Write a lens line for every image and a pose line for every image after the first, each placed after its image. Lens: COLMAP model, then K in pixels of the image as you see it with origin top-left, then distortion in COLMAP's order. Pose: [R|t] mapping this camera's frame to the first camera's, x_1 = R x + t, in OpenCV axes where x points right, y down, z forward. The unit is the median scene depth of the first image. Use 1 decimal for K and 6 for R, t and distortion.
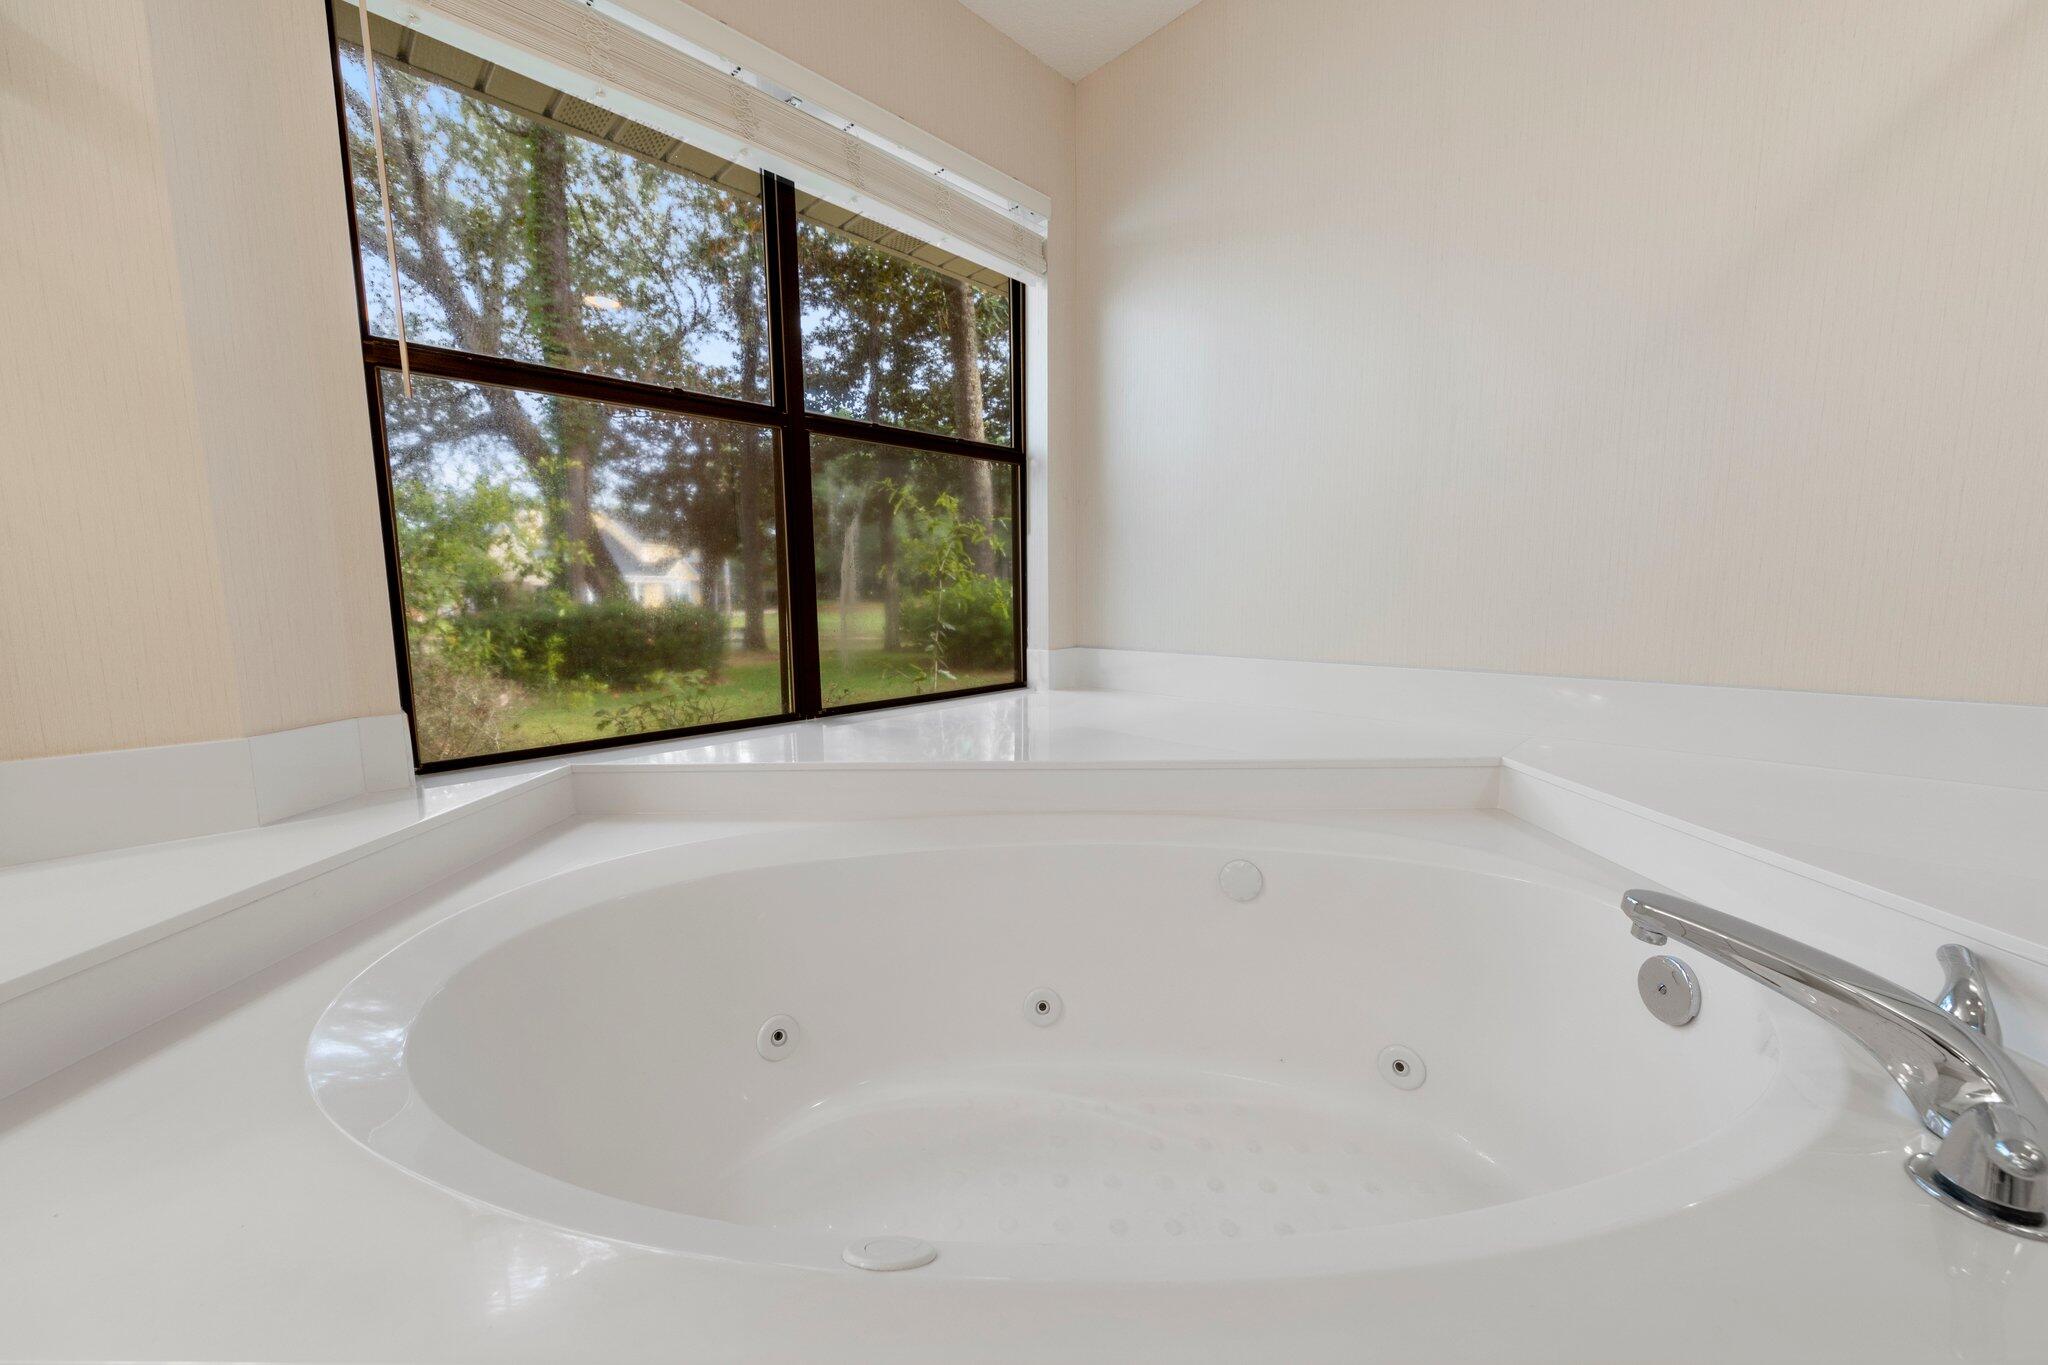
lens RADIAL K [[748.9, 0, 1024.0], [0, 748.9, 682.5], [0, 0, 1]] dist [-0.000178, -0.000011]
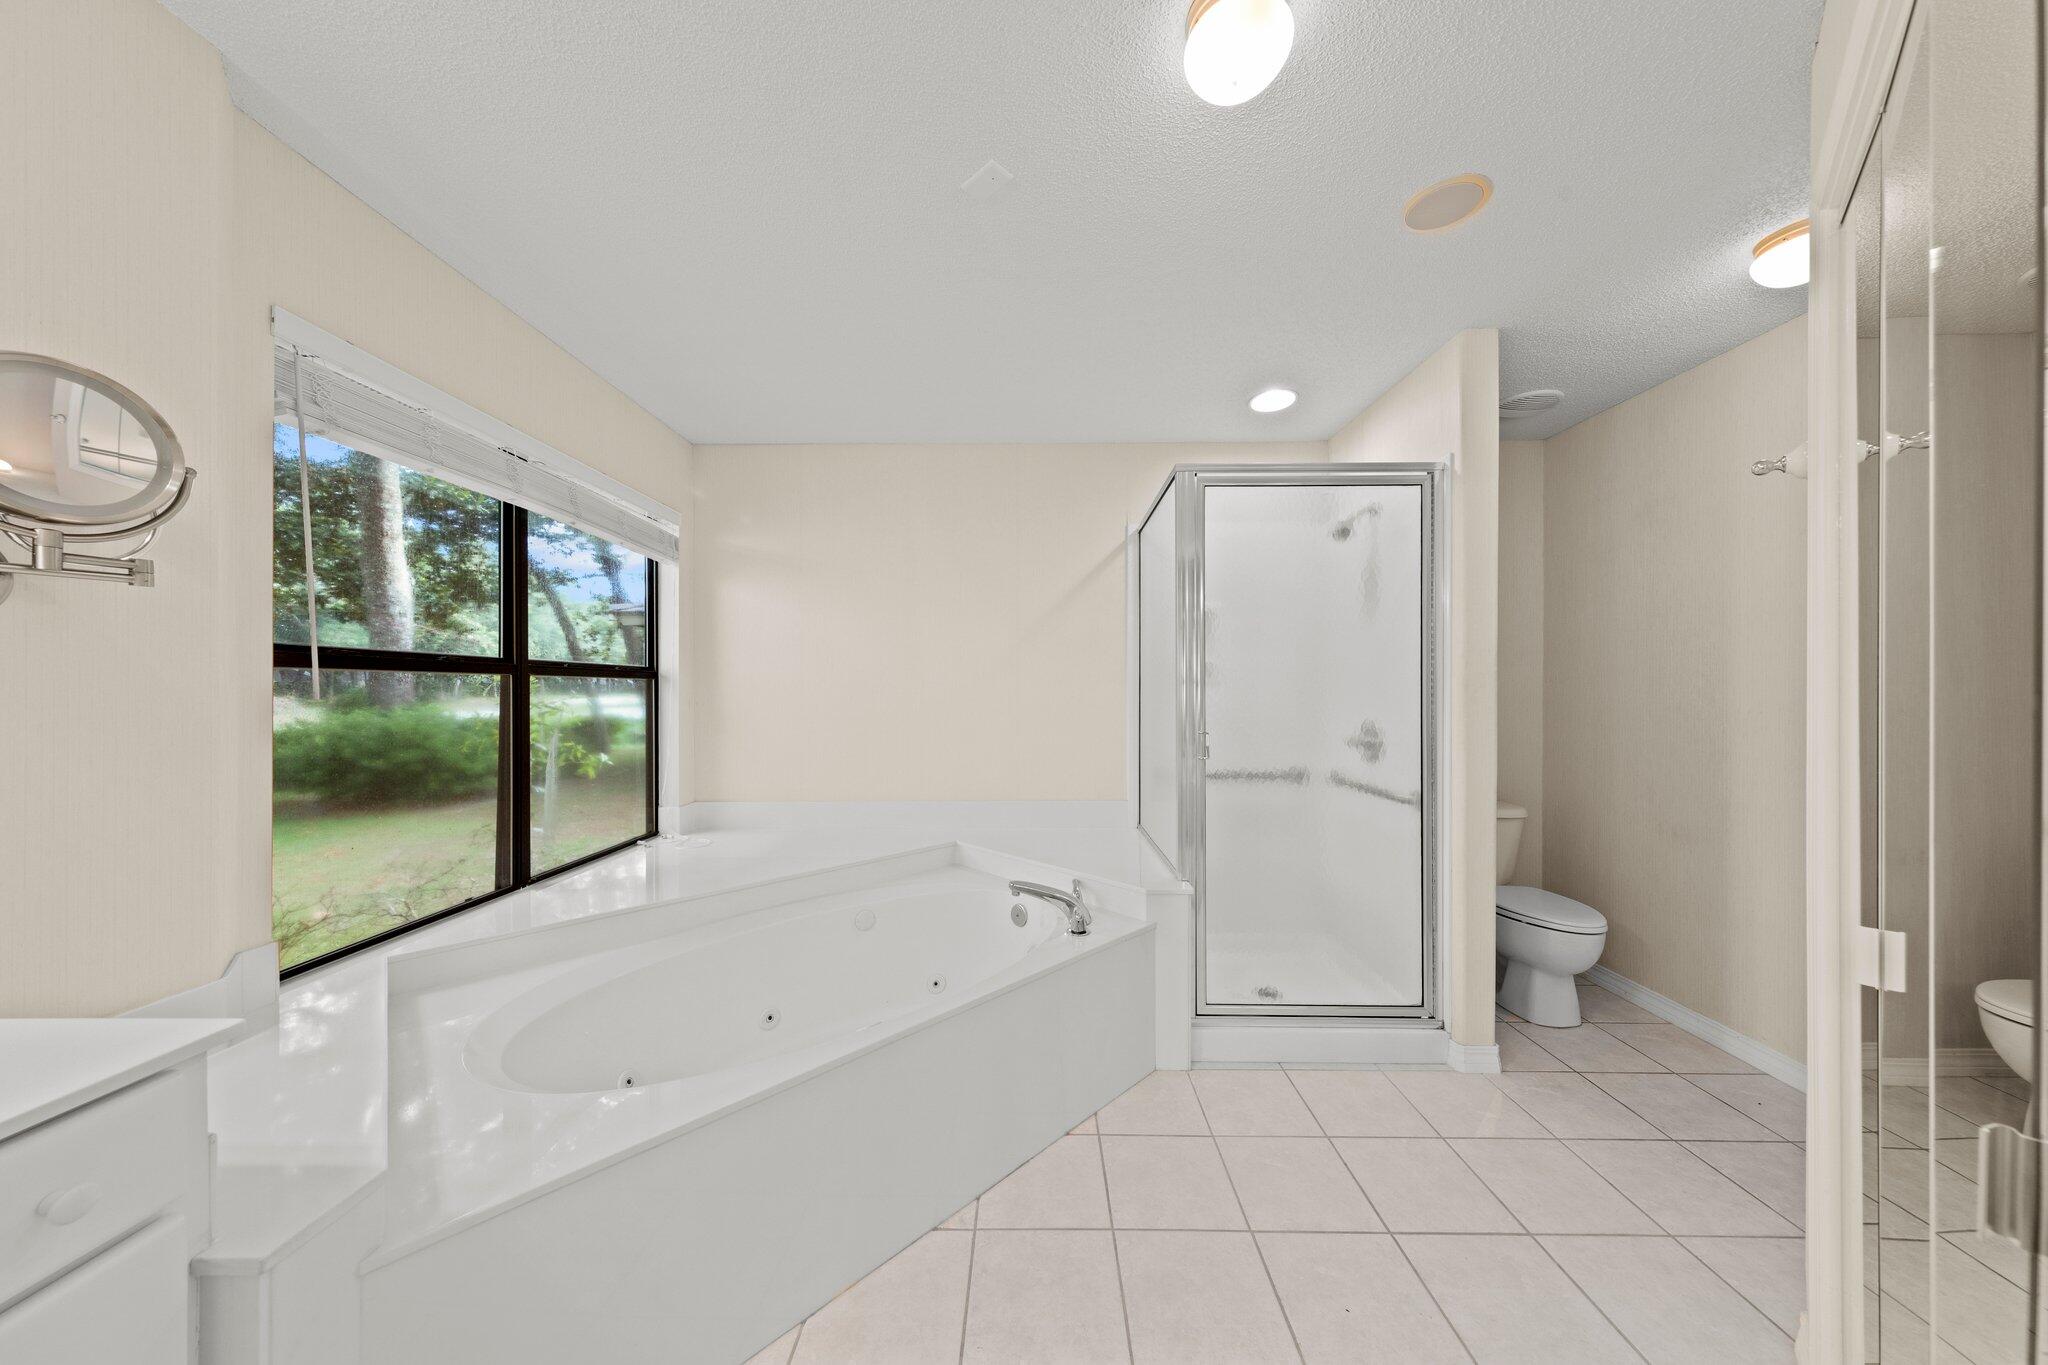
lens RADIAL K [[652.9, 0, 1027.0], [0, 652.9, 684.8], [0, 0, 1]] dist [0.008155, 0.000003]
pose [[0.716837, 0.013818, 0.697104, -0.459540], [0.084403, 0.990731, -0.106431, -0.106922], [-0.692113, 0.135131, 0.709027, -0.483237]]
